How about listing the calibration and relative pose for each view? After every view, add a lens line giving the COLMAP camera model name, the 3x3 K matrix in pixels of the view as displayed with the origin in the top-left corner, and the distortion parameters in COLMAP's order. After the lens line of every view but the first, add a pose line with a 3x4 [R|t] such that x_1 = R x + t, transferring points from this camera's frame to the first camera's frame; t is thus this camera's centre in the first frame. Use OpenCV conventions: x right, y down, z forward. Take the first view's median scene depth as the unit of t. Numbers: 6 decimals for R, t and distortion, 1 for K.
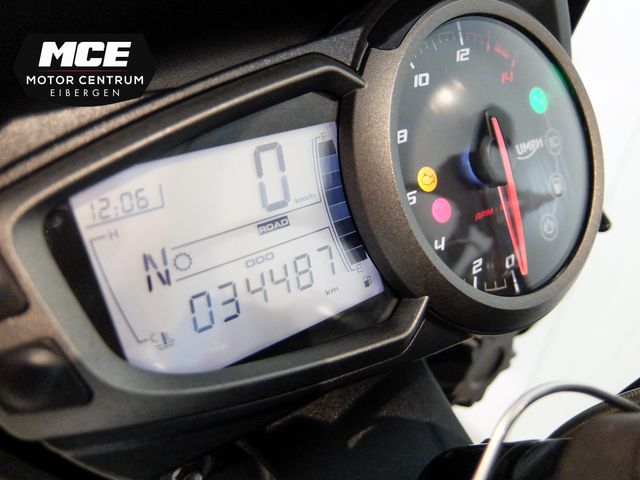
lens RADIAL K [[480.1, 0, 320.0], [0, 480.1, 239.2], [0, 0, 1]] dist [-0.018253, 0.000629]
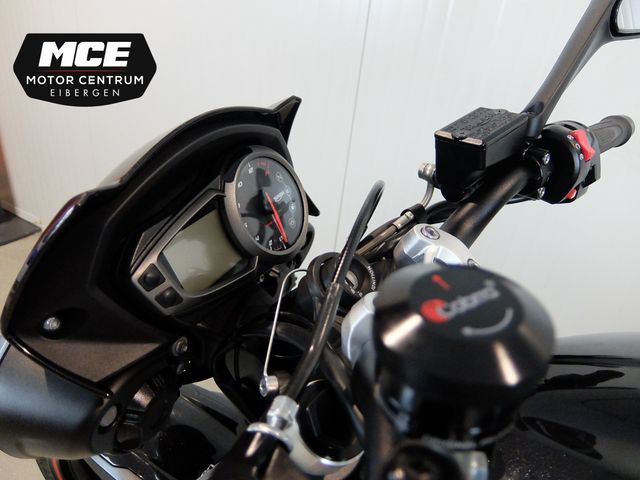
lens RADIAL K [[480.1, 0, 320.1], [0, 480.1, 239.7], [0, 0, 1]] dist [-0.018253, 0.000629]
pose [[0.892331, -0.209990, 0.399563, -0.541999], [0.186083, 0.977613, 0.098211, -0.183775], [-0.411241, -0.013285, 0.911430, -1.709873]]
